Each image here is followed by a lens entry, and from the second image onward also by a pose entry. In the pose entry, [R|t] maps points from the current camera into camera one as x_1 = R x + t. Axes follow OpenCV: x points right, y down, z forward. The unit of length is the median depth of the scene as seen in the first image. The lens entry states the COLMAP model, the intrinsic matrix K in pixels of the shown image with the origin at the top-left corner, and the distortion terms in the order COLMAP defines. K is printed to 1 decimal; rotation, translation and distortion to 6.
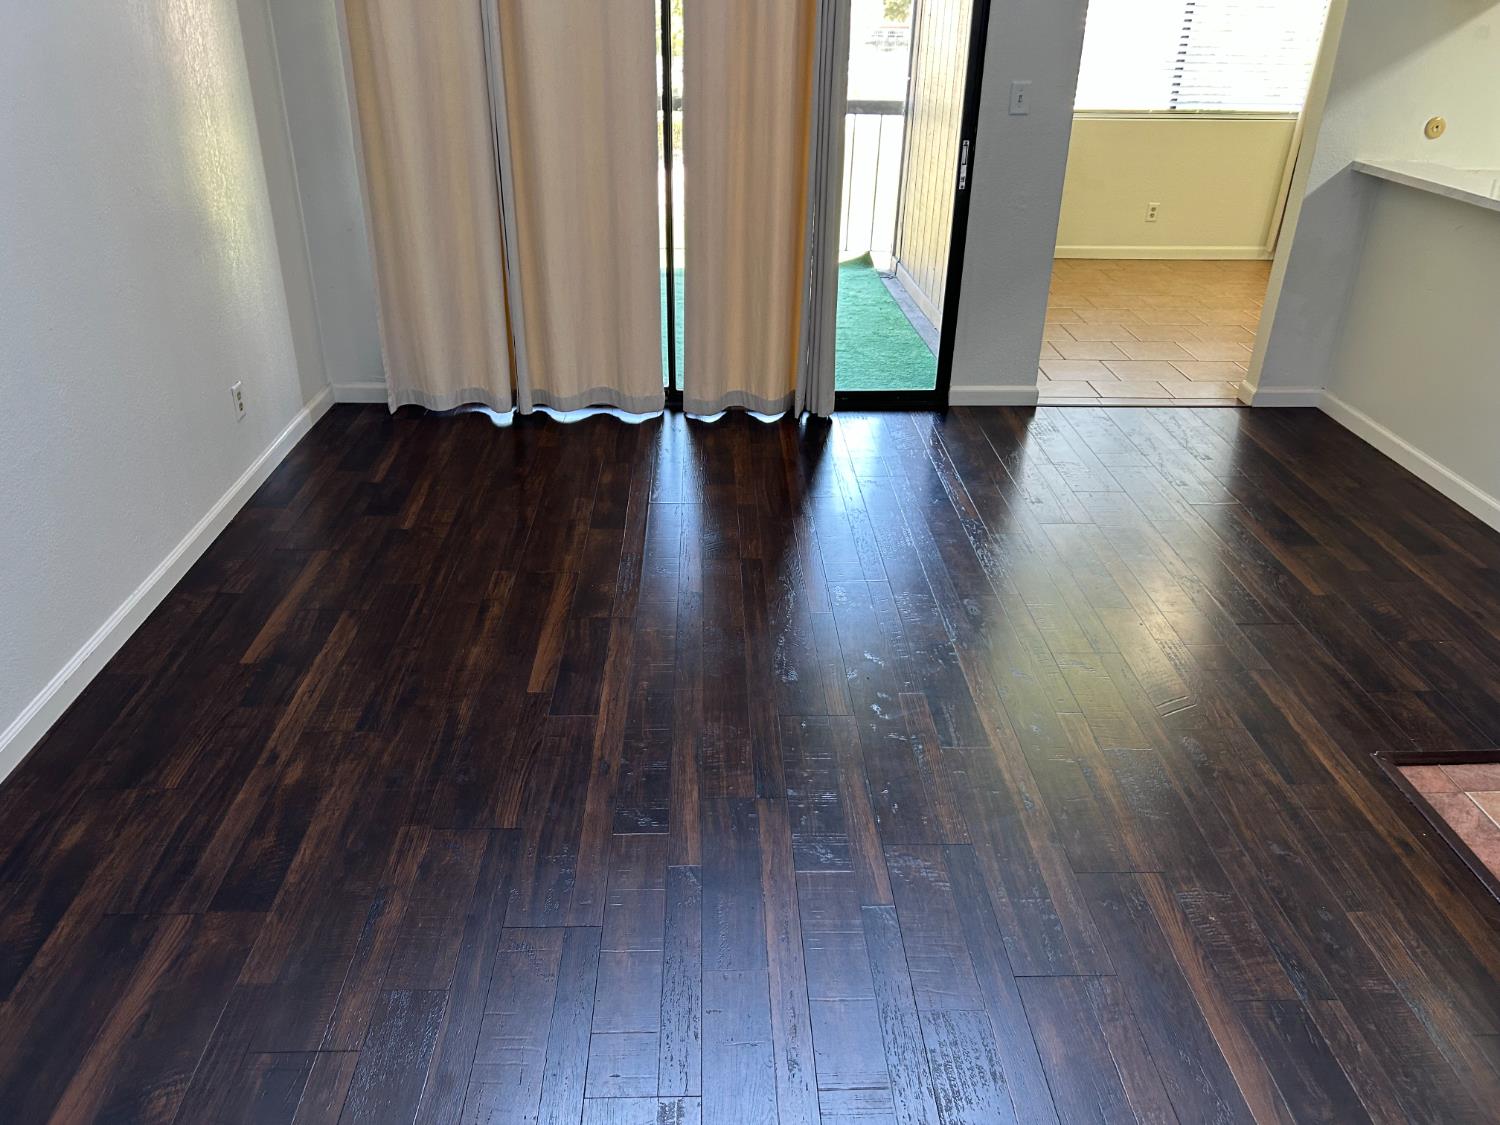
lens RADIAL K [[1141.3, 0, 748.9], [0, 1141.3, 564.4], [0, 0, 1]] dist [0.005025, 0.008631]
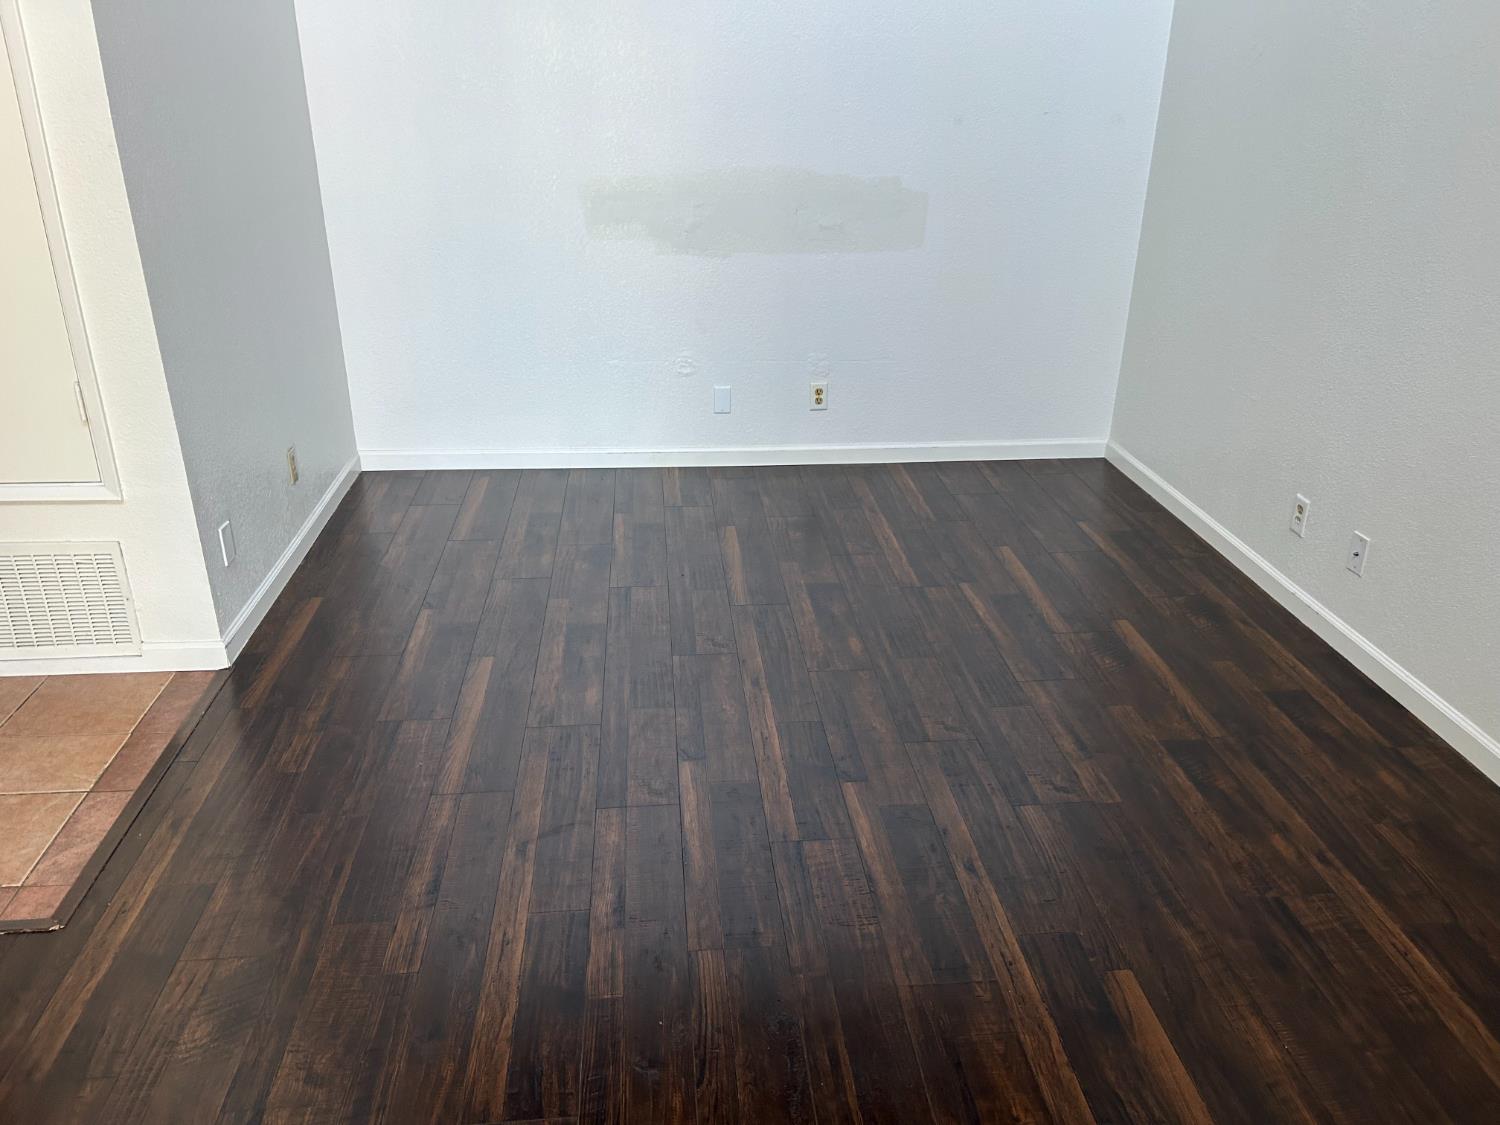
lens RADIAL K [[1141.3, 0, 748.8], [0, 1141.3, 561.3], [0, 0, 1]] dist [0.005025, 0.008631]
pose [[-0.997989, -0.001095, -0.063373, 0.115990], [-0.049583, 0.636309, 0.769839, -0.712524], [0.039482, 0.771433, -0.635084, 1.453857]]
